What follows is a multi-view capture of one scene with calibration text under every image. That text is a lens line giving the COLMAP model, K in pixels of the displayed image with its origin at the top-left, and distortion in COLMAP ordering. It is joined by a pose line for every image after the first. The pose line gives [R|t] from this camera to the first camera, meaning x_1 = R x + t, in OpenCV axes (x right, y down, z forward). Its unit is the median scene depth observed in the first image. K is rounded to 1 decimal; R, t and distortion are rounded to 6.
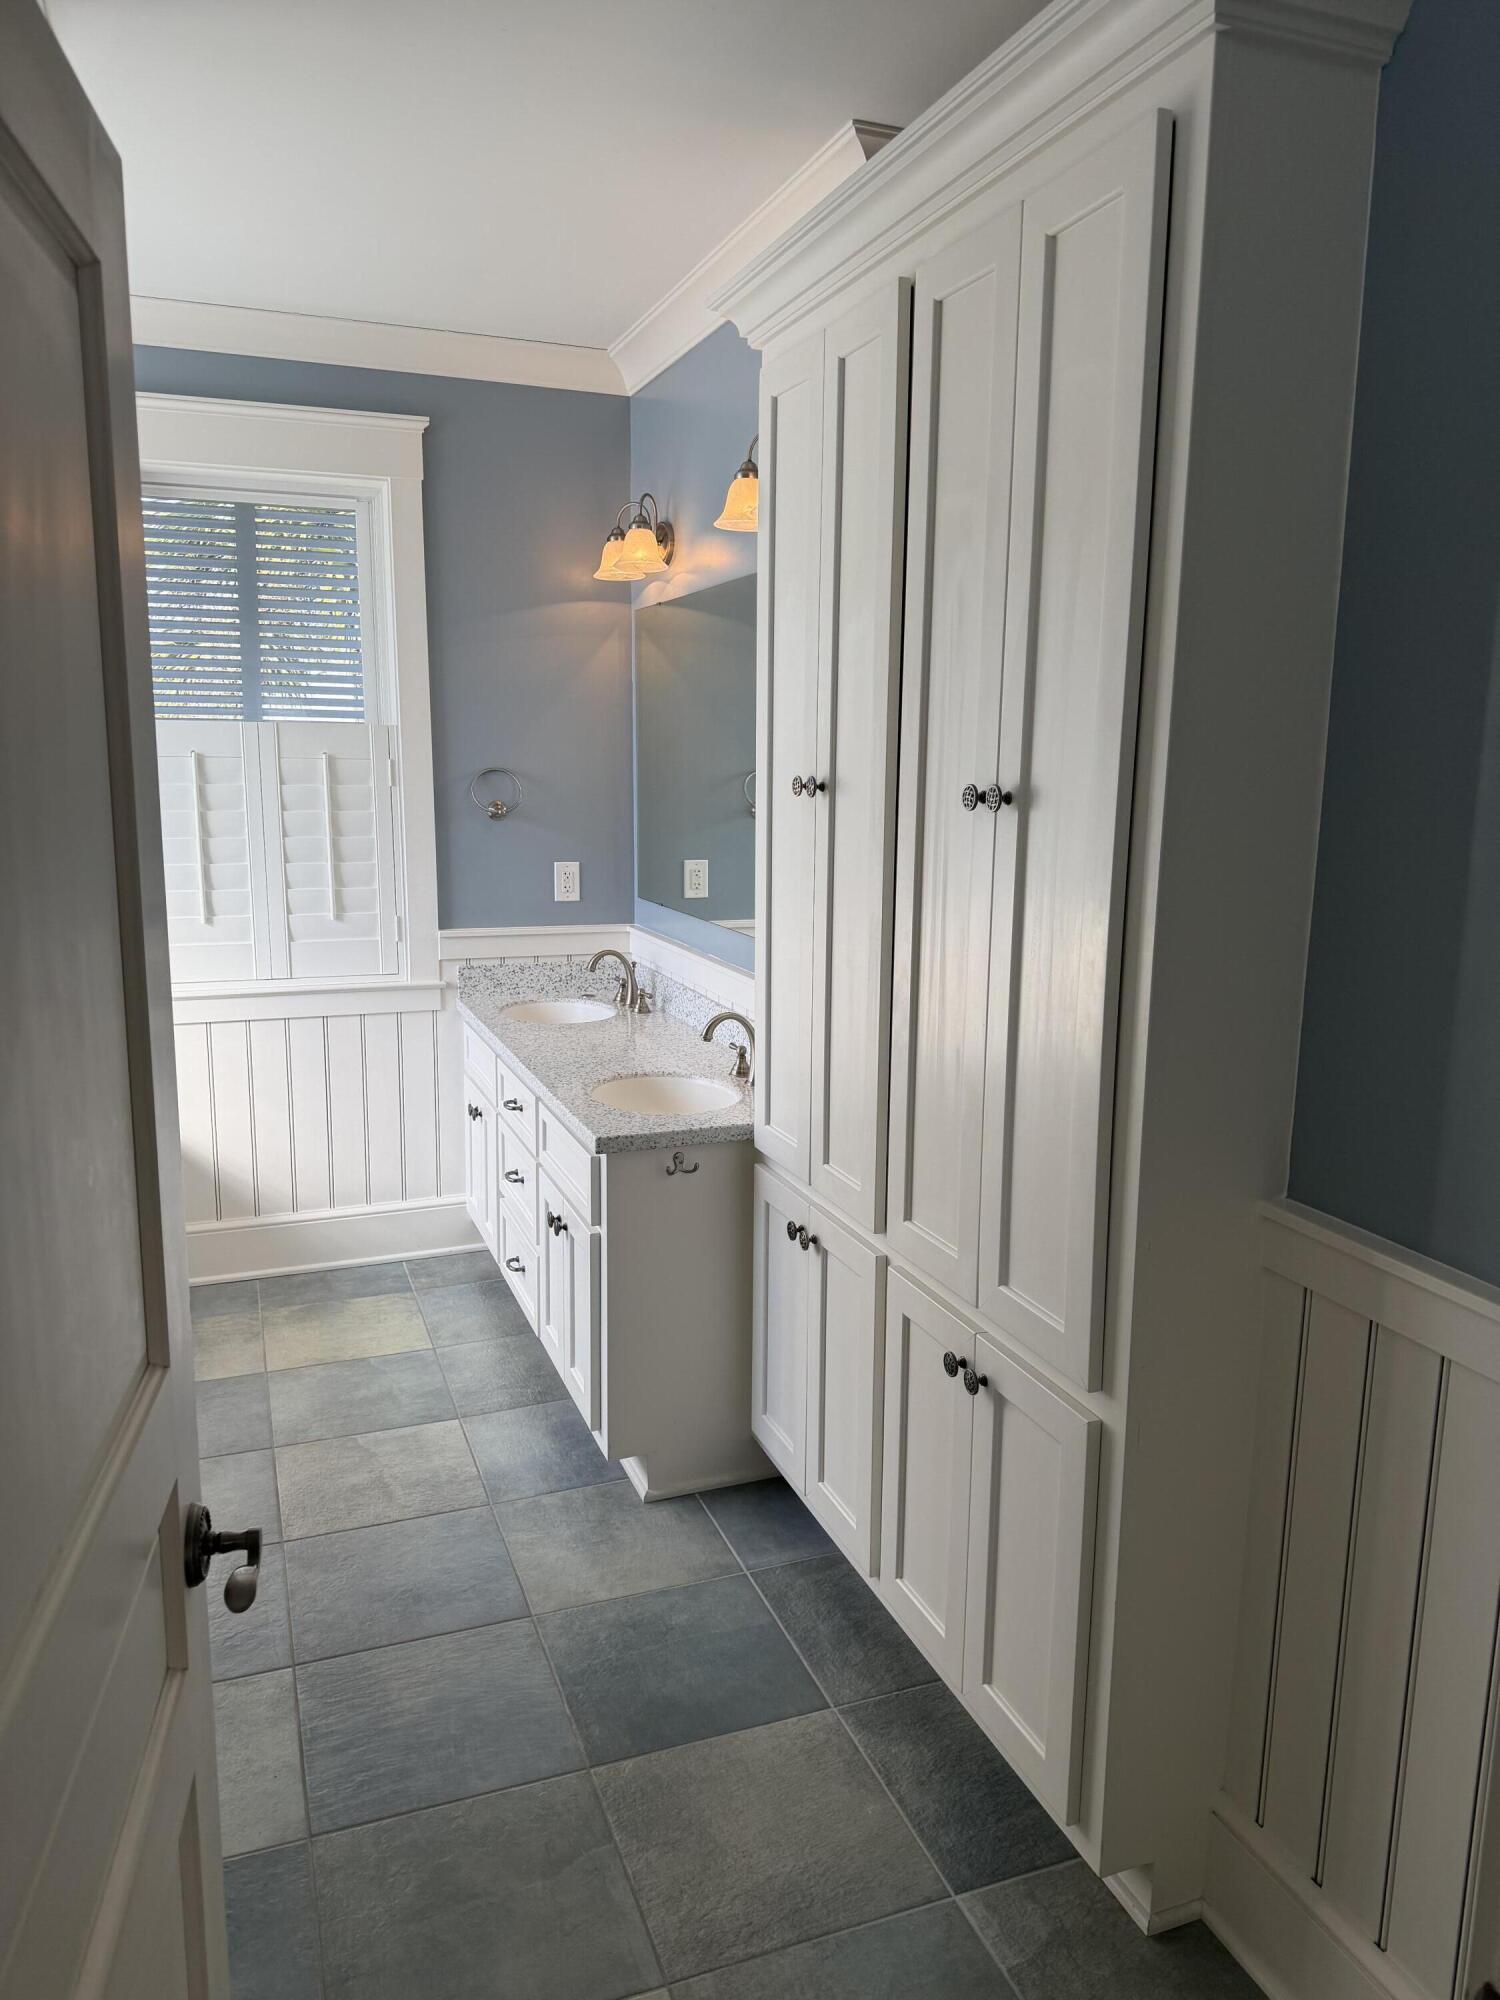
lens RADIAL K [[1401.7, 0, 750.0], [0, 1401.7, 1000.0], [0, 0, 1]] dist [0.098372, -0.141012]
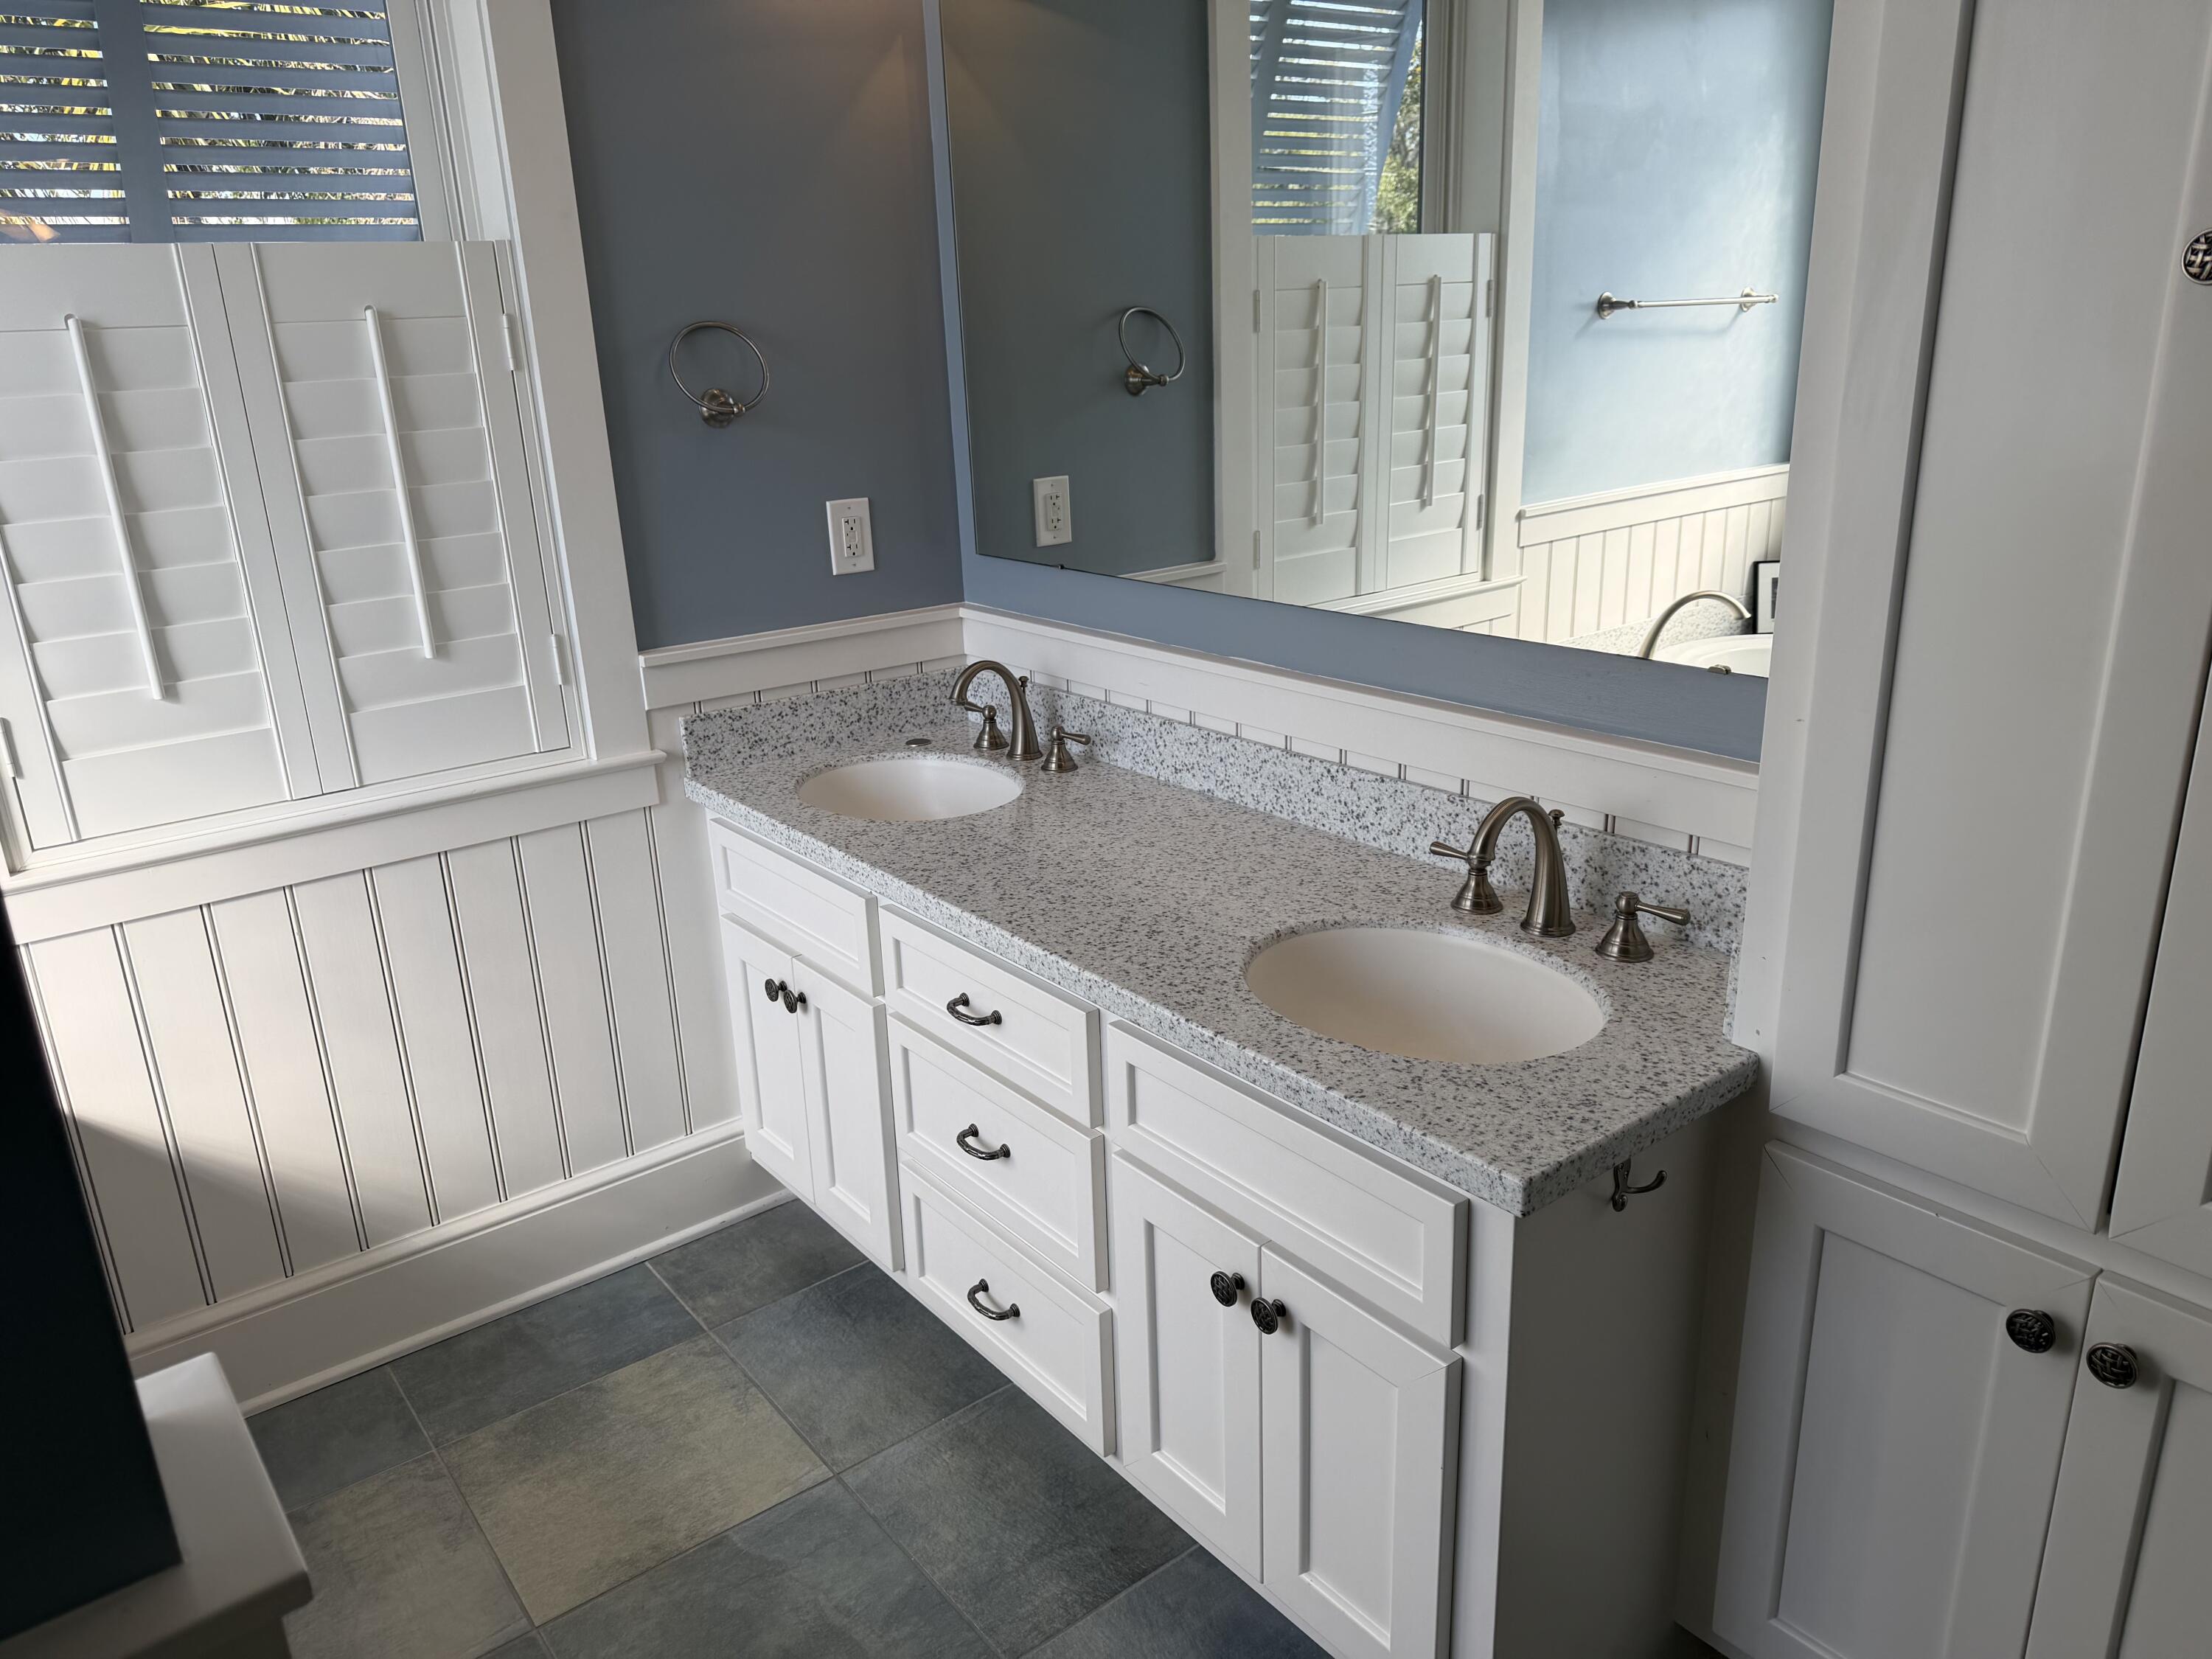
lens RADIAL K [[1602.8, 0, 1105.8], [0, 1602.8, 852.2], [0, 0, 1]] dist [0.050533, -0.079102]
pose [[0.956942, -0.135738, 0.256587, -0.219559], [0.097050, 0.982674, 0.157902, -0.054989], [-0.273575, -0.126201, 0.953536, 0.383715]]
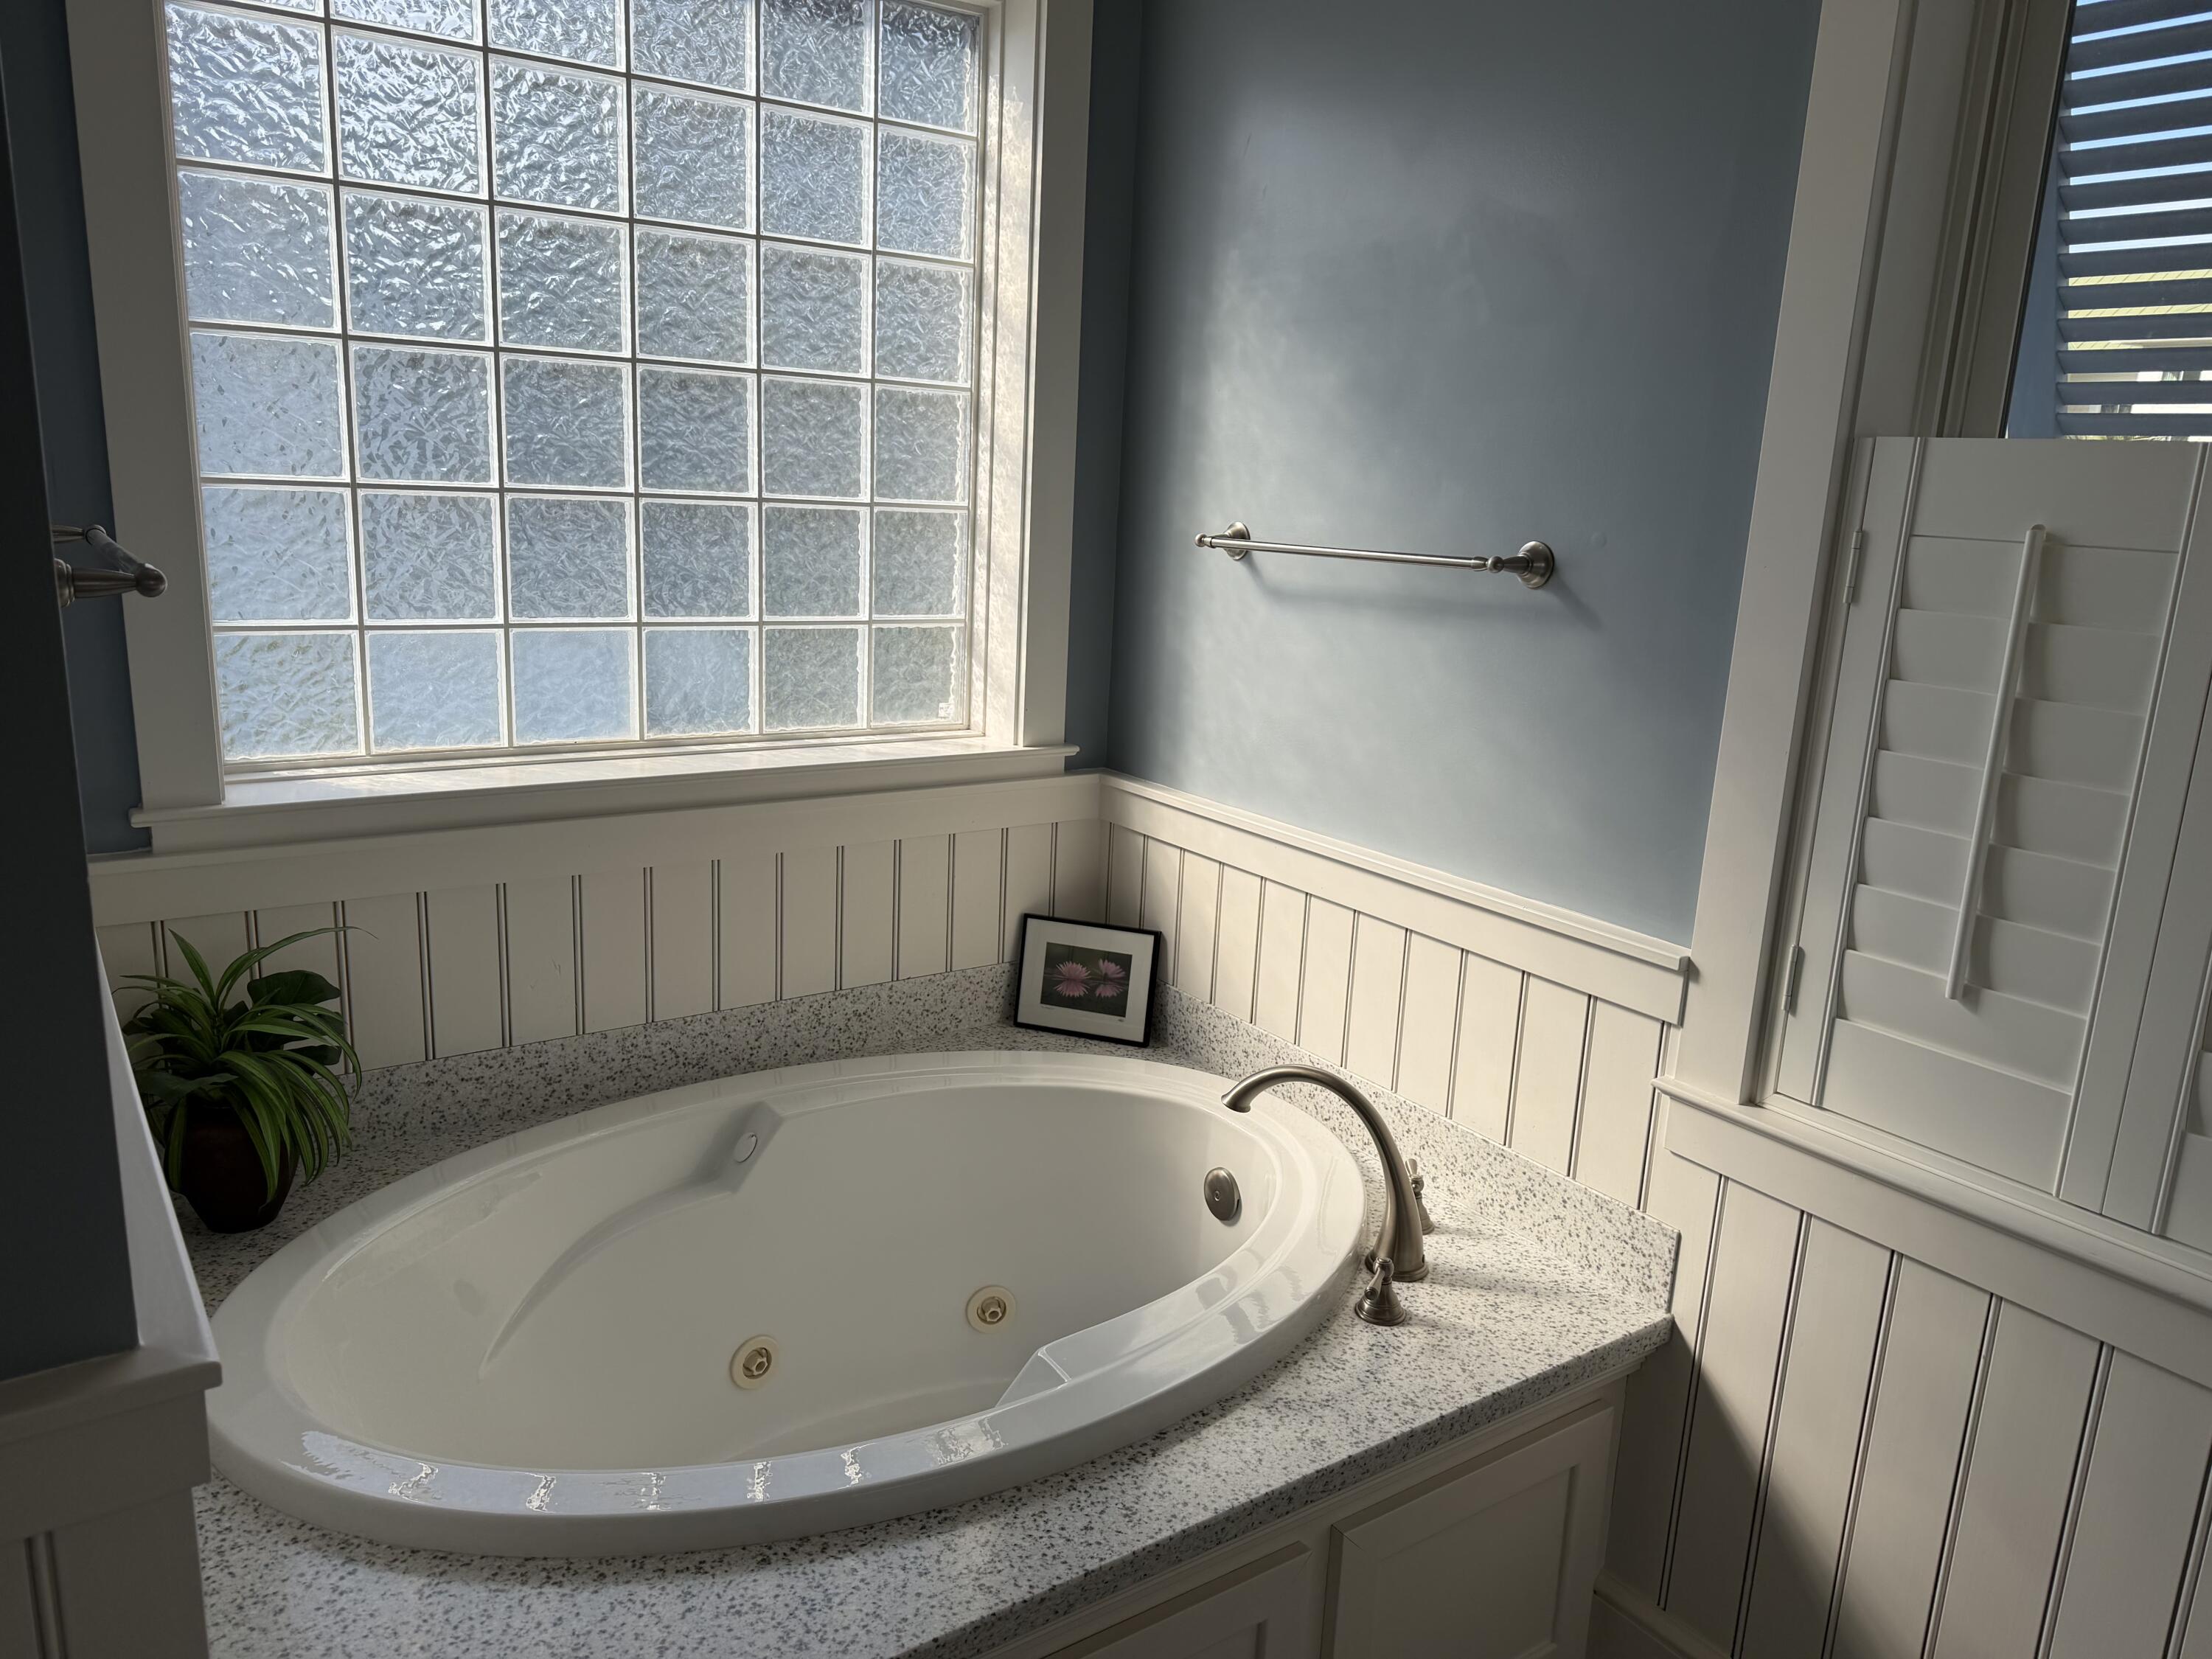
lens RADIAL K [[1550.3, 0, 1107.2], [0, 1550.3, 835.3], [0, 0, 1]] dist [0.098372, -0.141012]
pose [[0.239178, 0.223896, -0.944809, -0.064865], [-0.215764, 0.960979, 0.173107, -0.110302], [0.946699, 0.162453, 0.278153, 0.632956]]
